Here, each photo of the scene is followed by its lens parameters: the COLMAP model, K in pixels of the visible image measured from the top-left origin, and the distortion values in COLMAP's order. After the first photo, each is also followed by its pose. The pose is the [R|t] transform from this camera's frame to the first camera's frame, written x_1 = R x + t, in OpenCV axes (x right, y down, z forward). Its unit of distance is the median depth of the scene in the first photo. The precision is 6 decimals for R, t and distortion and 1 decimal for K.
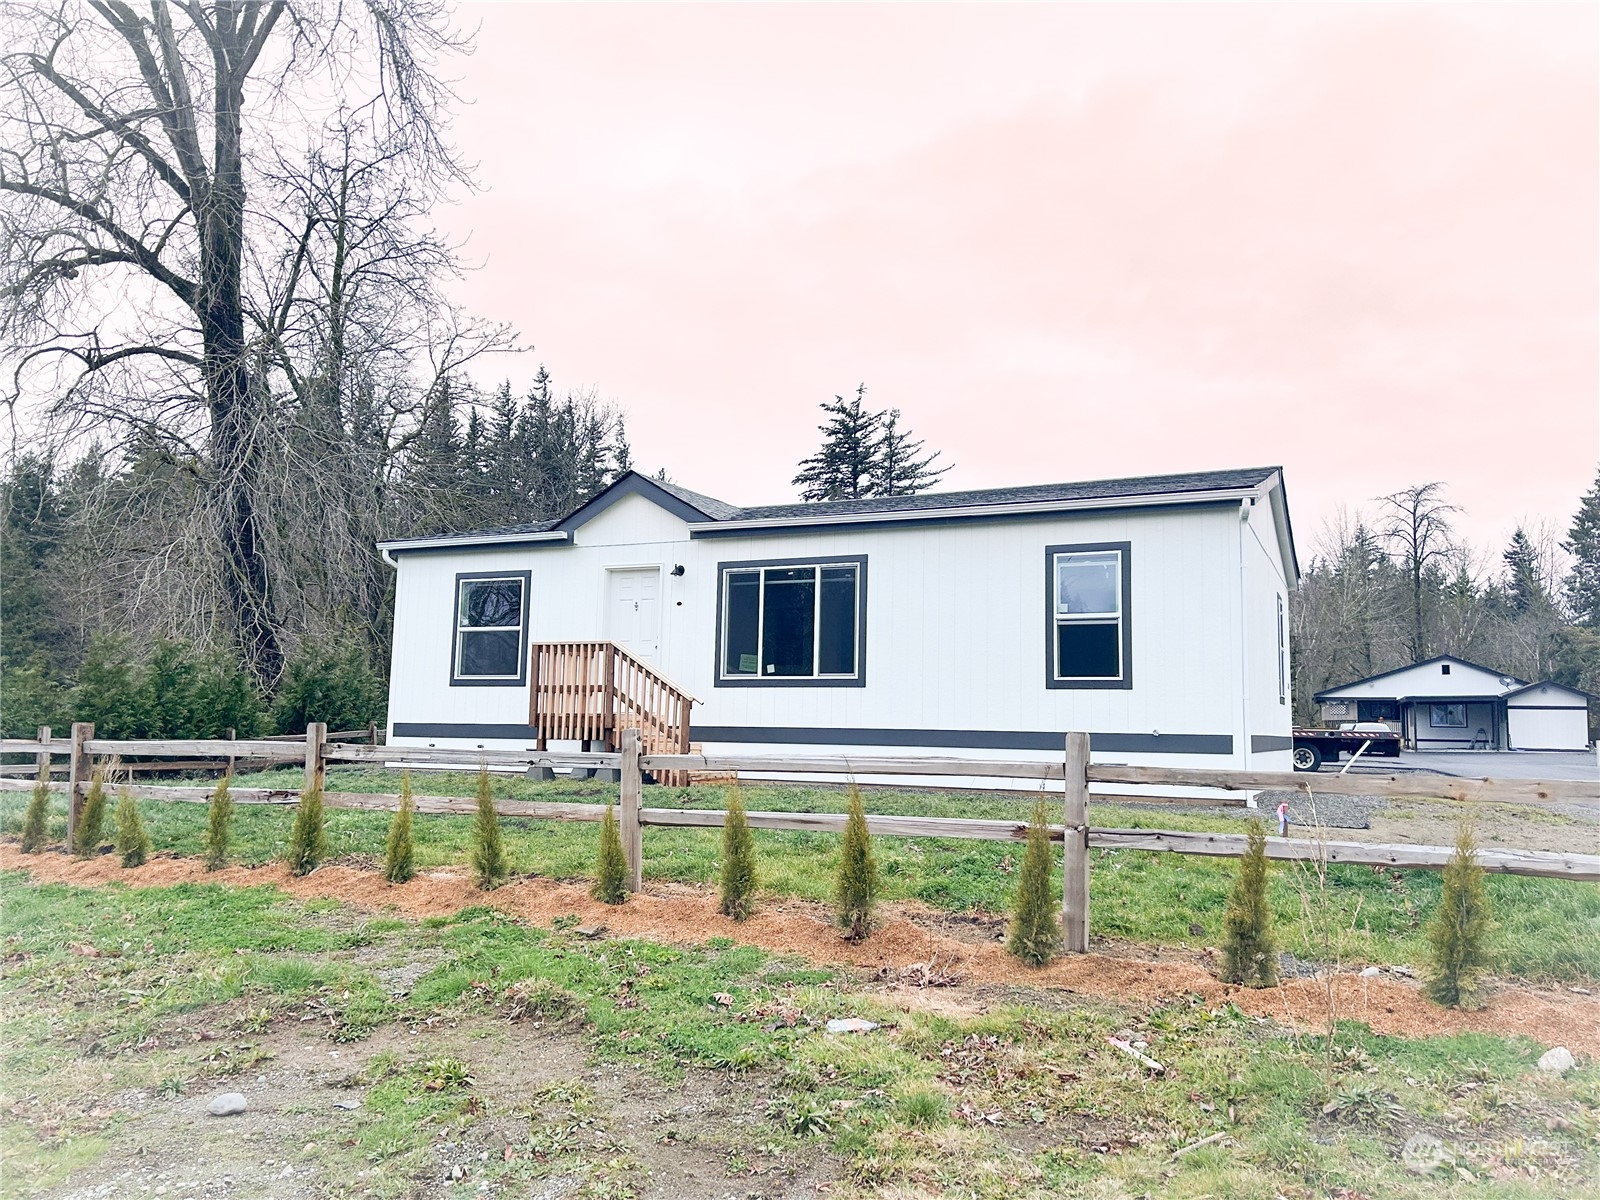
lens RADIAL K [[1198.7, 0, 800.0], [0, 1198.7, 600.0], [0, 0, 1]] dist [0.115706, -0.054937]
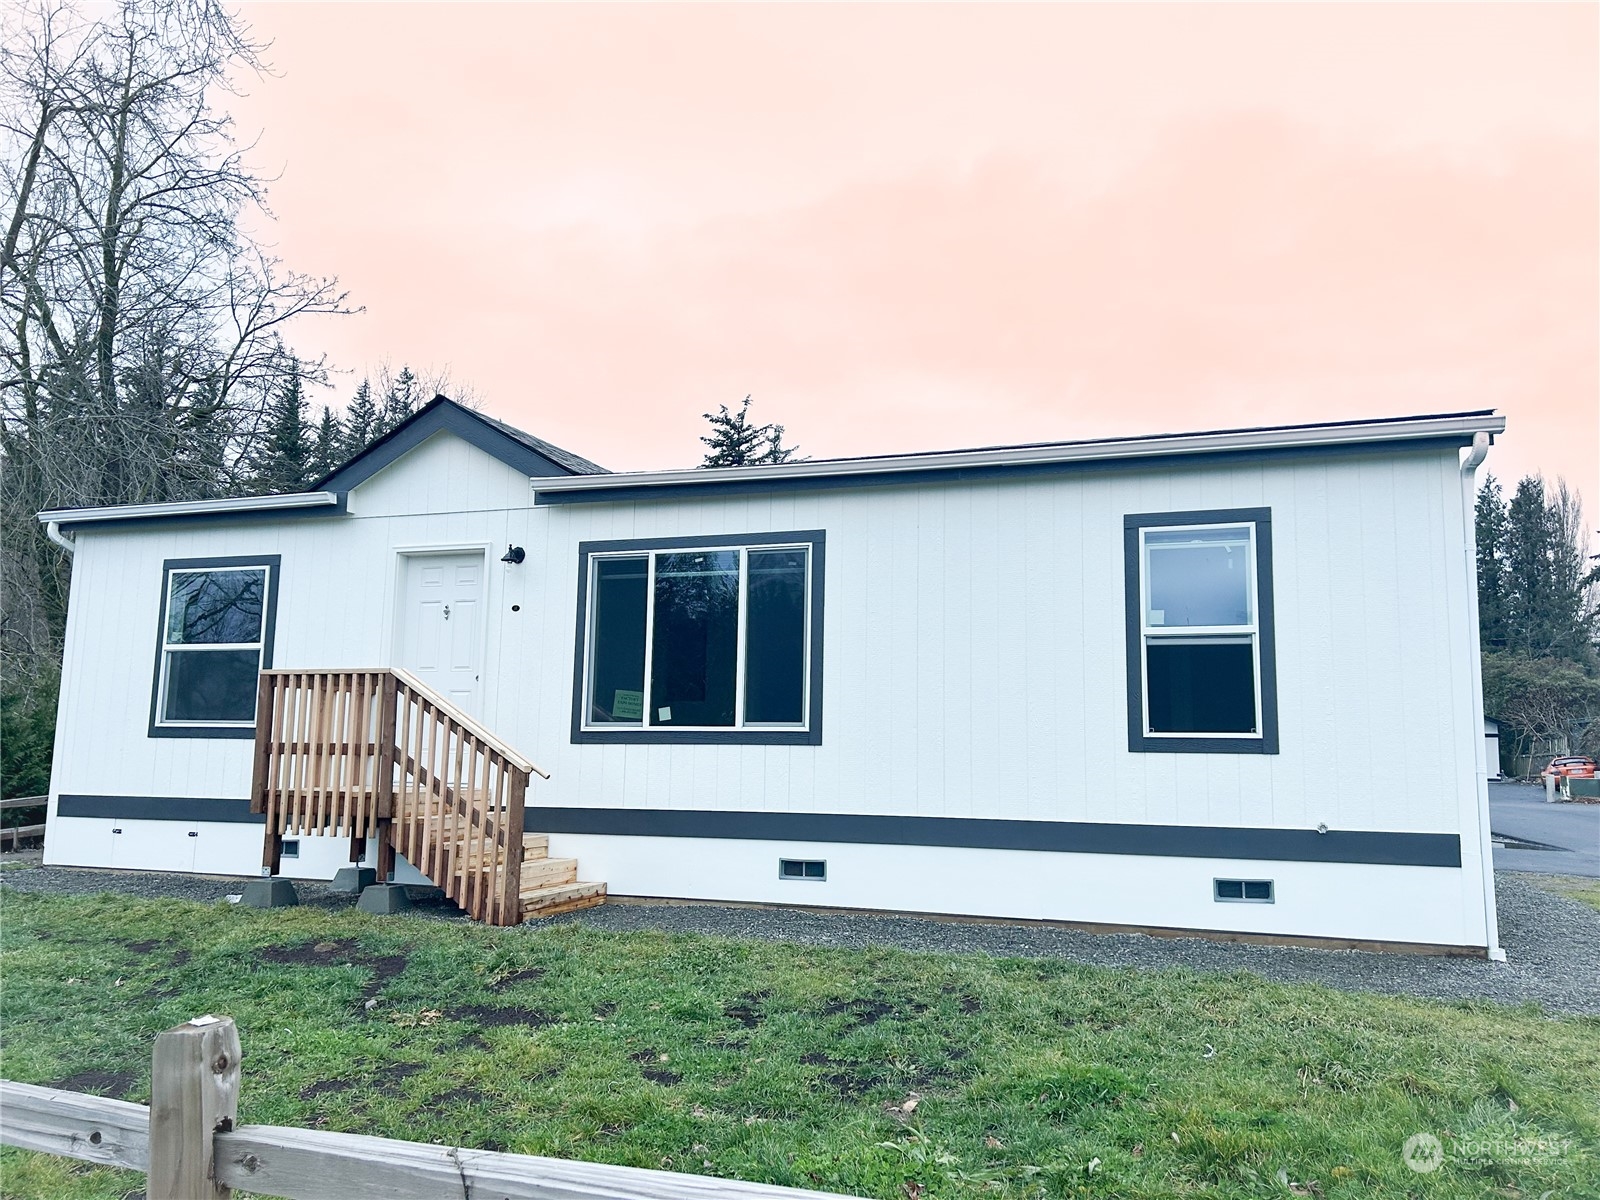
lens RADIAL K [[1195.6, 0, 826.6], [0, 1195.6, 600.6], [0, 0, 1]] dist [0.109827, -0.119542]
pose [[0.992398, 0.009582, 0.122700, -0.017238], [-0.007637, 0.999838, -0.016315, 0.008182], [-0.122836, 0.015254, 0.992310, 0.363933]]
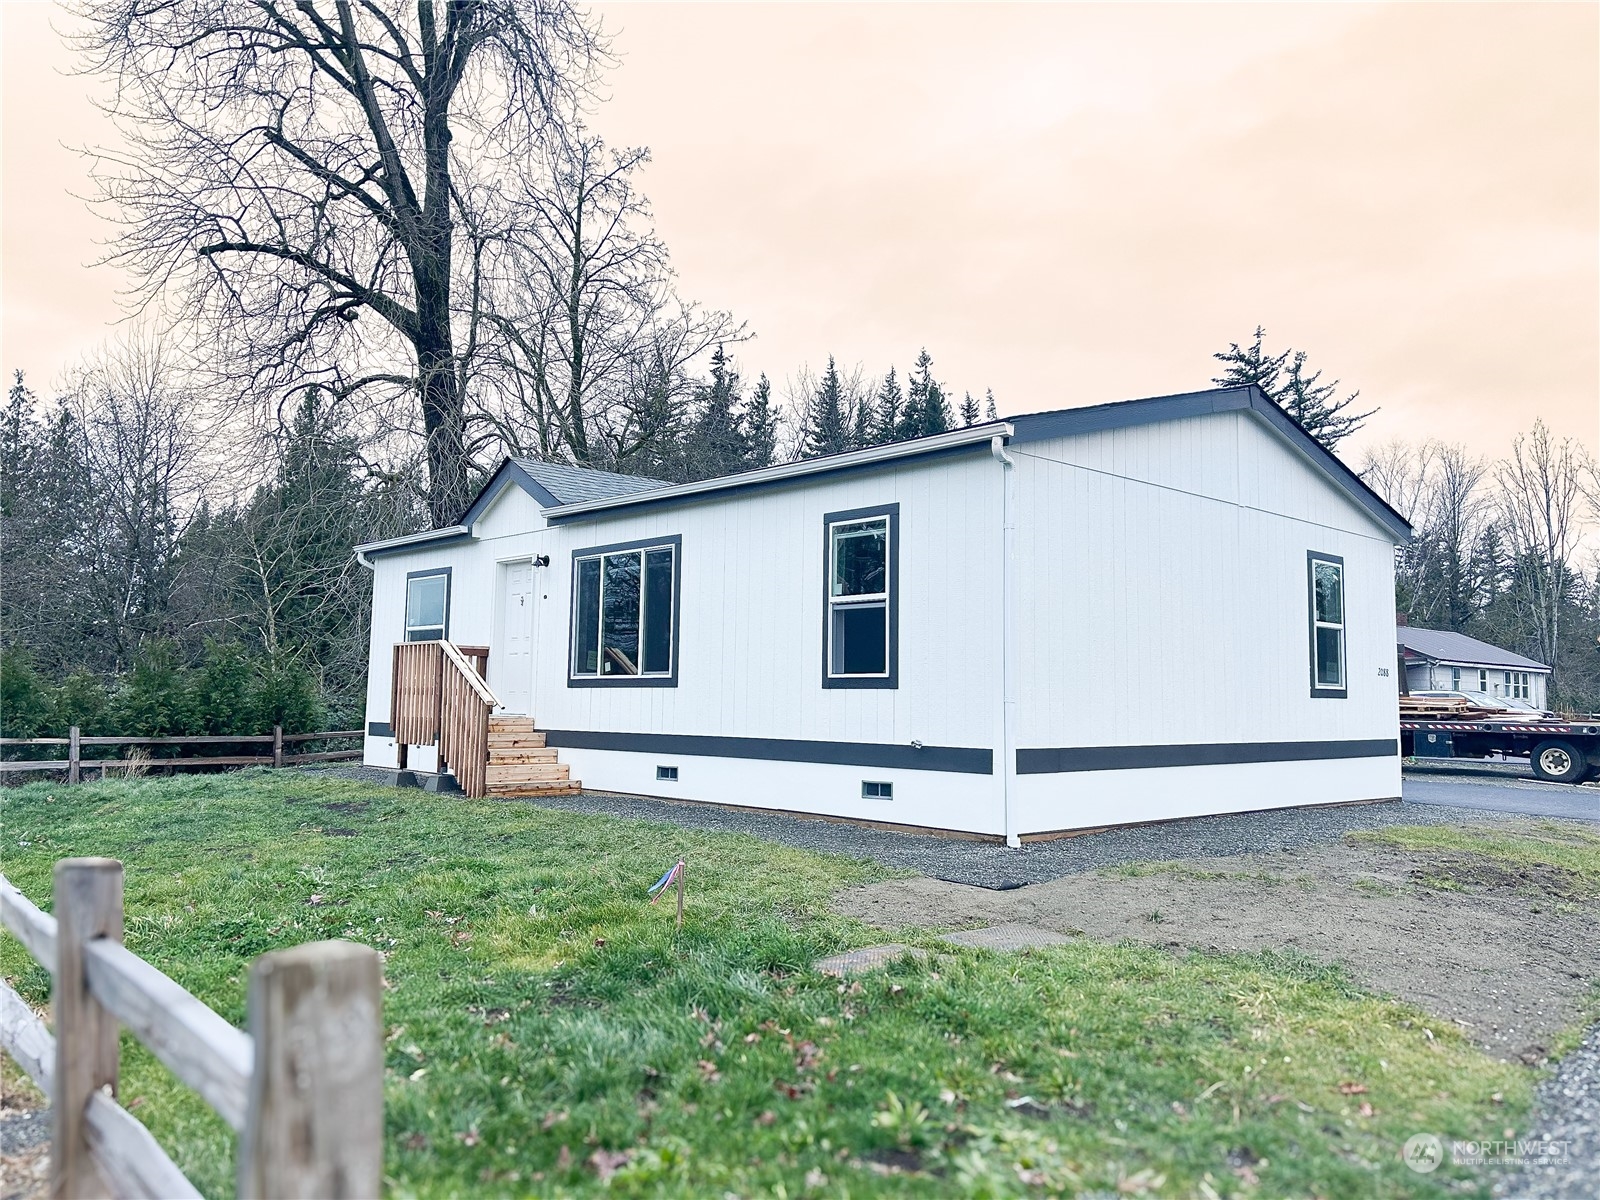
lens RADIAL K [[1198.7, 0, 800.0], [0, 1198.7, 600.0], [0, 0, 1]] dist [0.115706, -0.054937]
pose [[0.935267, -0.035263, -0.352182, 0.414288], [0.041639, 0.999077, 0.010543, 0.003874], [0.351485, -0.024525, 0.935872, 0.203922]]
